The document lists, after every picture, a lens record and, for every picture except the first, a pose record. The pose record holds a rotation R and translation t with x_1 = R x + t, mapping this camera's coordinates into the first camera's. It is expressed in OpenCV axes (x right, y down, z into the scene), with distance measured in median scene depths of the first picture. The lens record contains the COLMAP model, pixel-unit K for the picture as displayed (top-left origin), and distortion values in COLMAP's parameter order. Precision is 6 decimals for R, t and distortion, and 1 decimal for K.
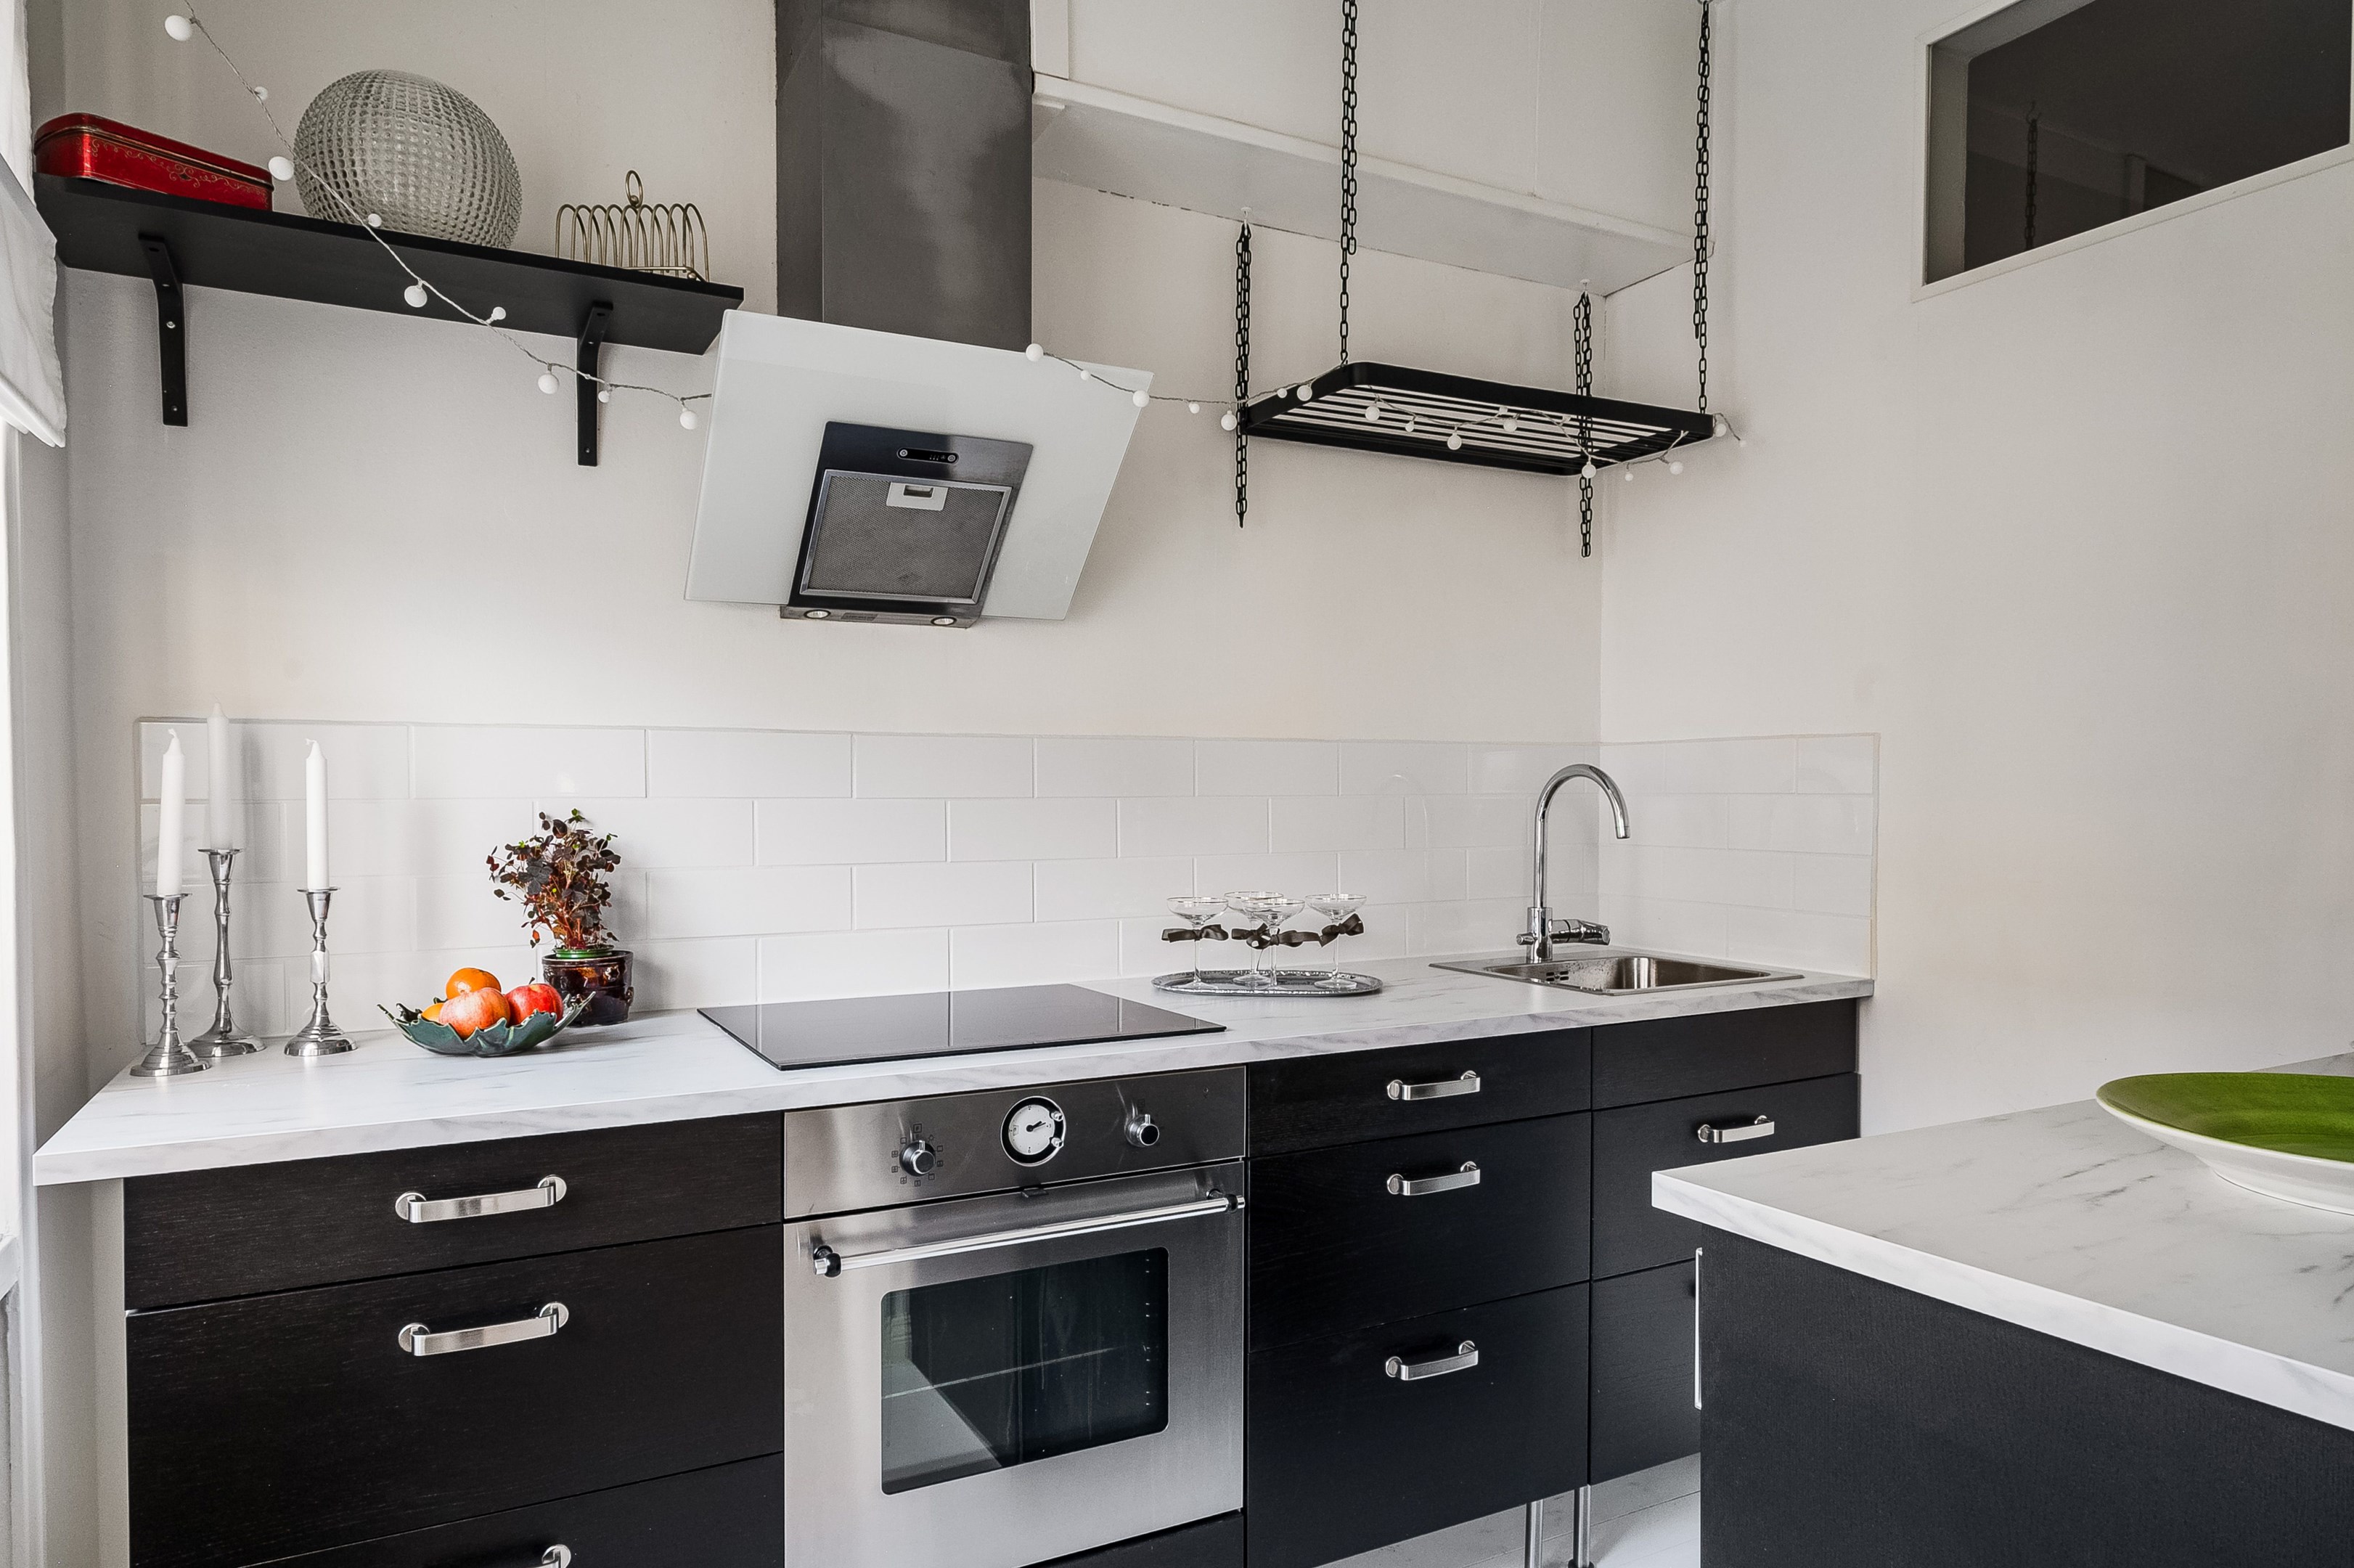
lens RADIAL K [[1416.1, 0, 1146.6], [0, 1416.1, 830.2], [0, 0, 1]] dist [0.005565, -0.000424]
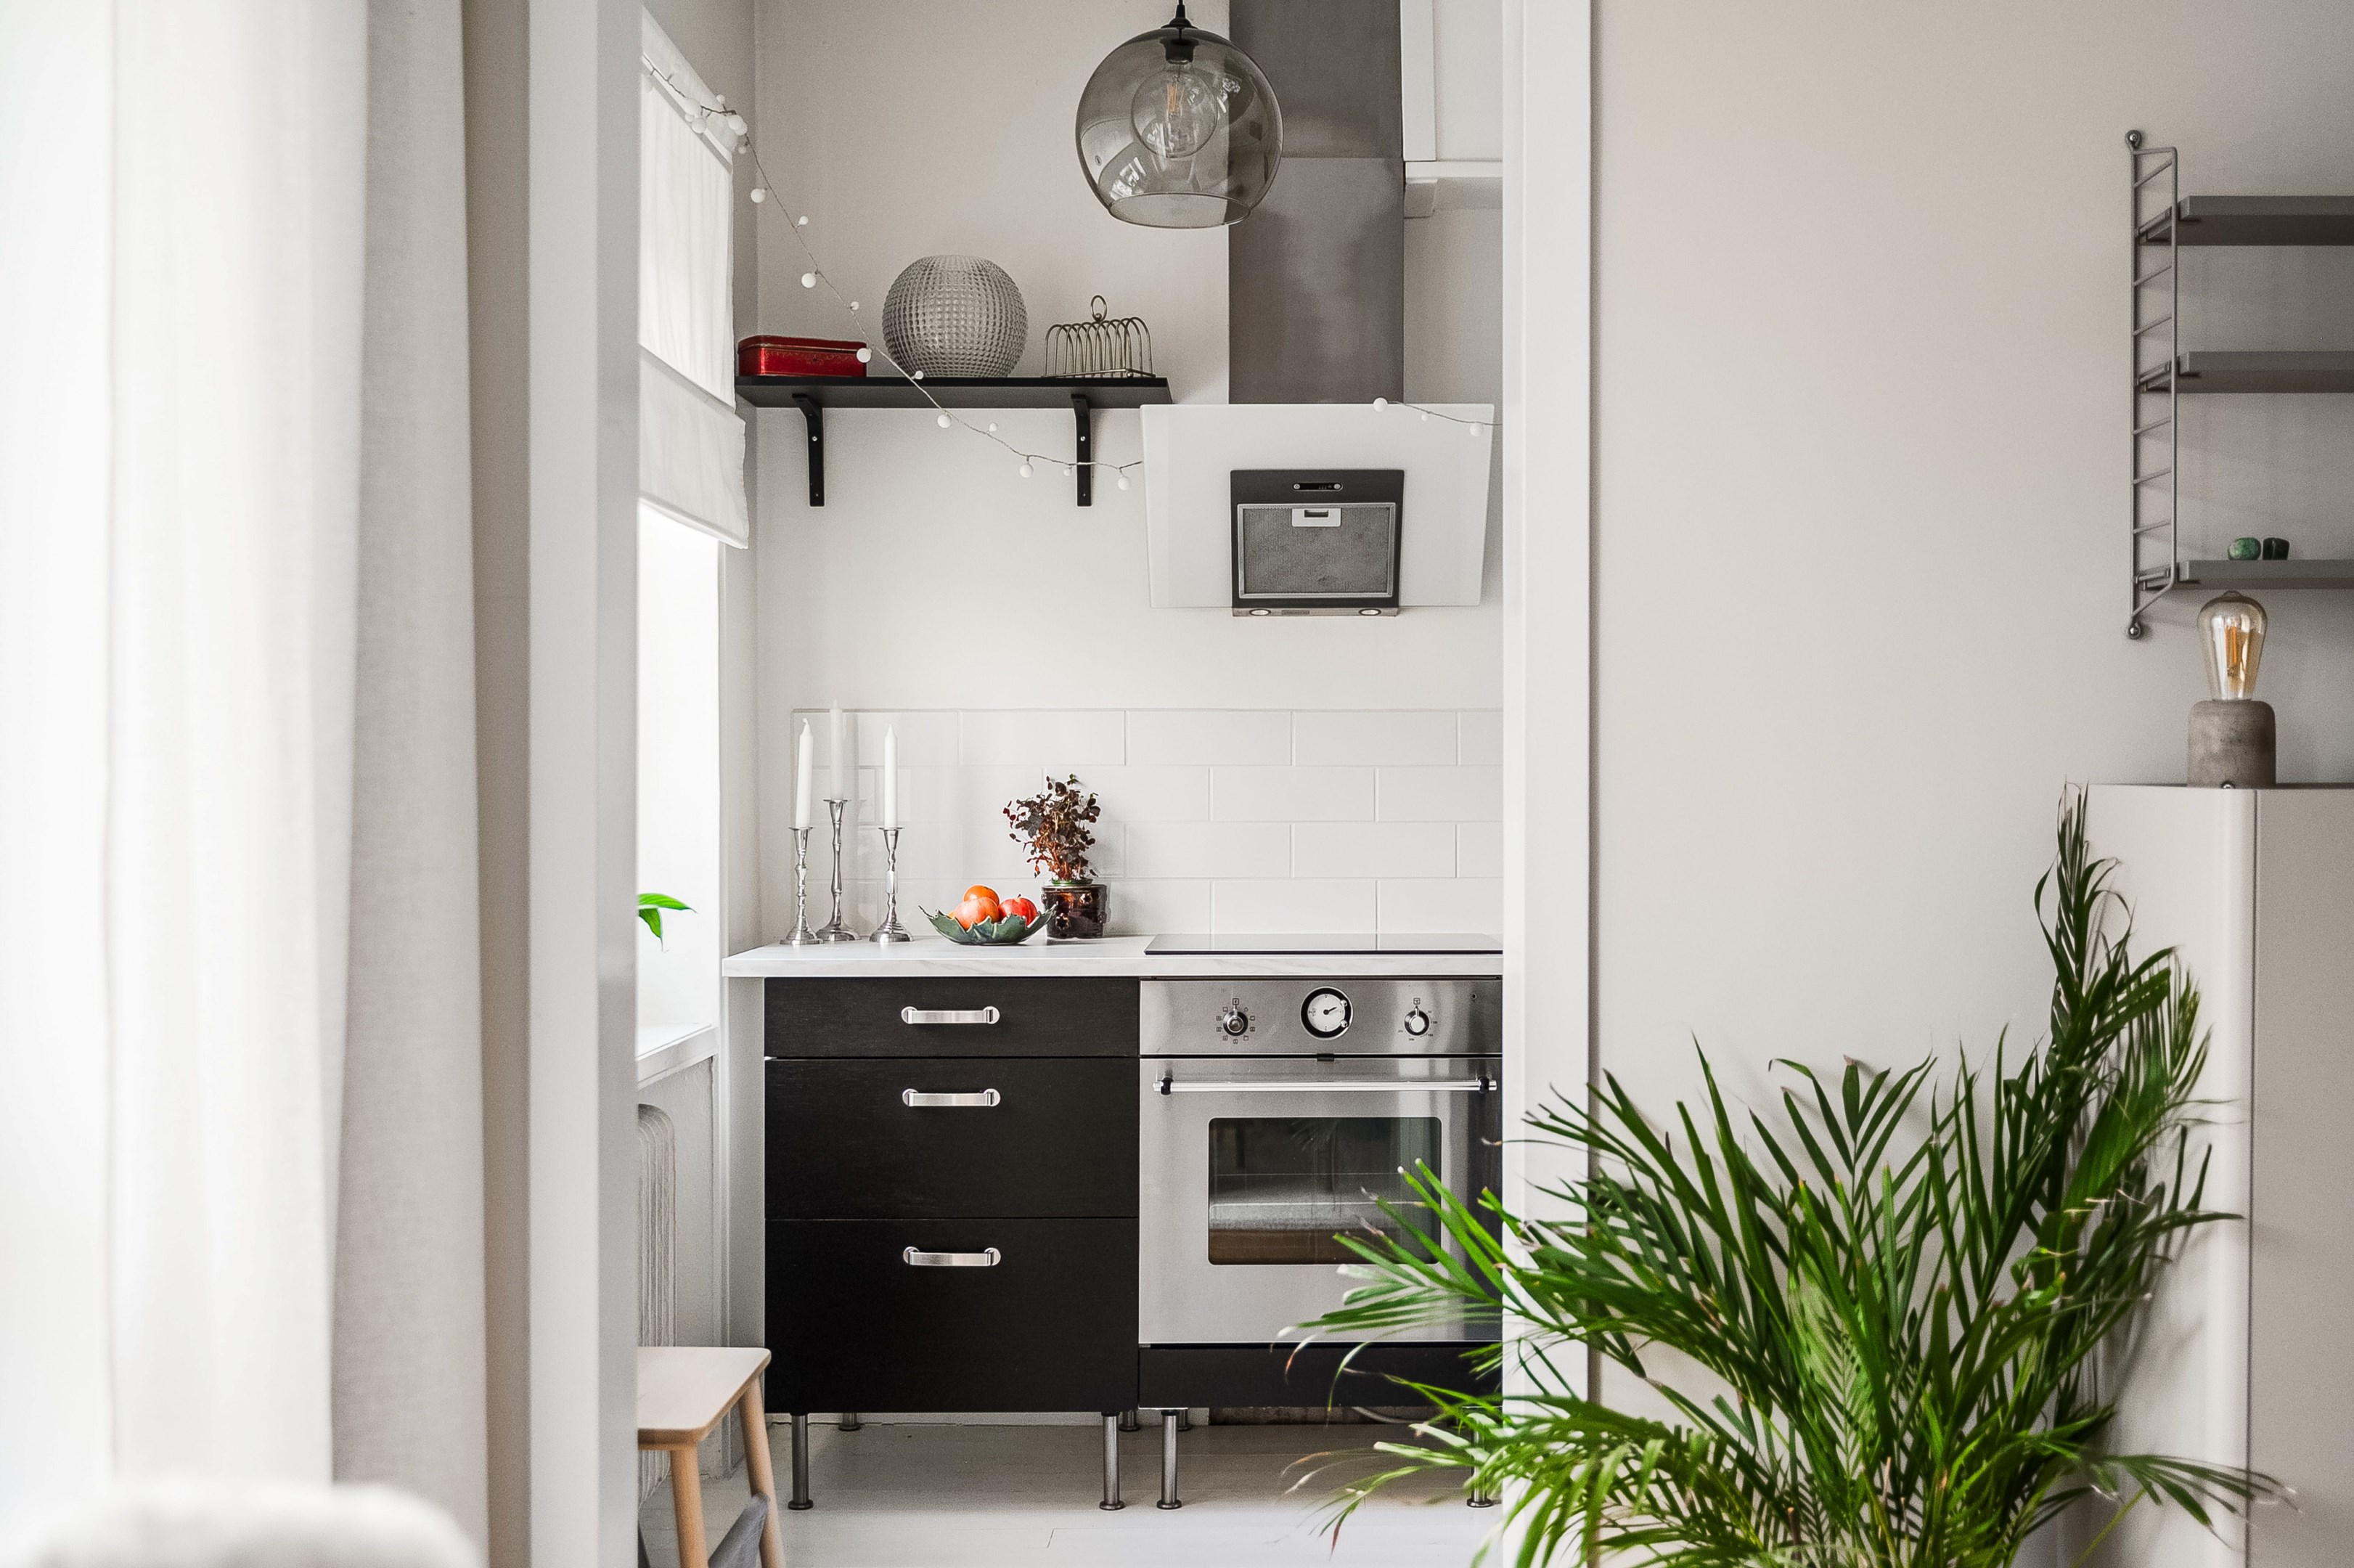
lens RADIAL K [[2628.0, 0, 1337.0], [0, 2628.0, 825.4], [0, 0, 1]] dist [0.006203, 0.000000]
pose [[0.894729, 0.008158, -0.446535, 0.964958], [-0.011871, 0.999914, -0.005517, 0.046485], [0.446452, 0.010237, 0.894749, -1.128095]]
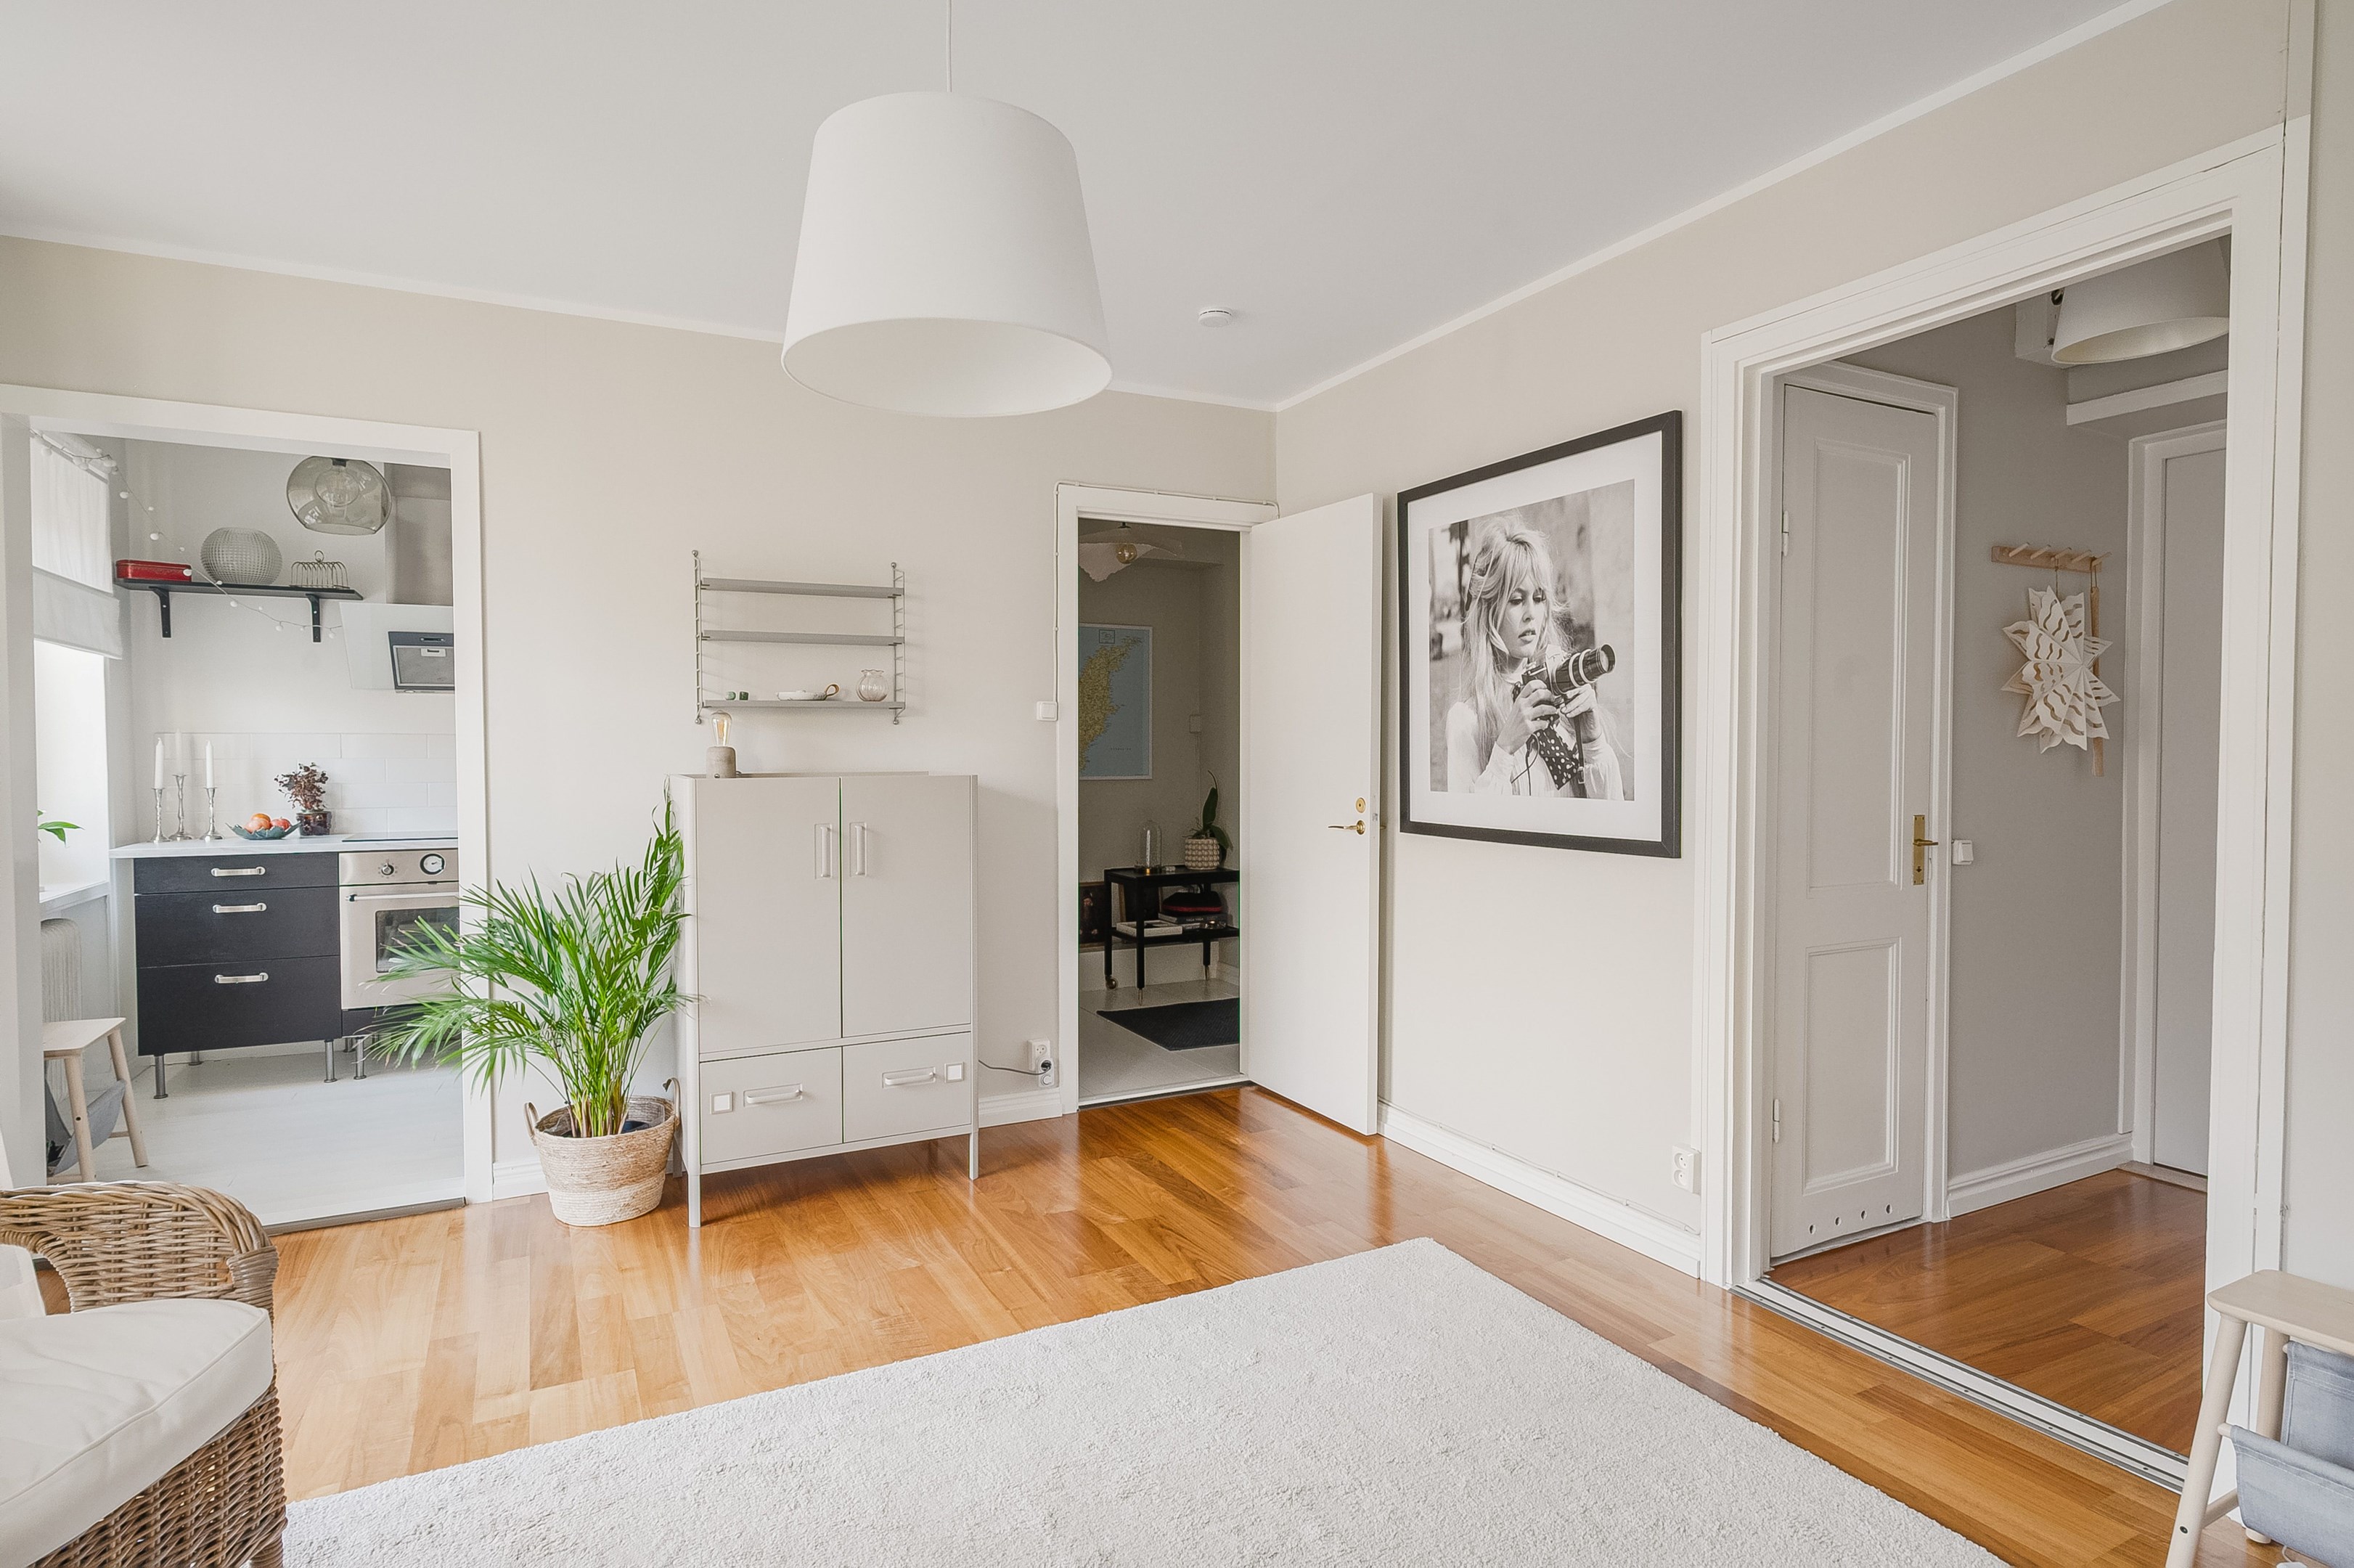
lens RADIAL K [[1237.6, 0, 1175.1], [0, 1237.6, 793.9], [0, 0, 1]] dist [0.004052, -0.000349]
pose [[0.999837, 0.003295, -0.017747, 1.532893], [-0.003075, 0.999919, 0.012386, 0.014635], [0.017786, -0.012330, 0.999766, -1.637104]]
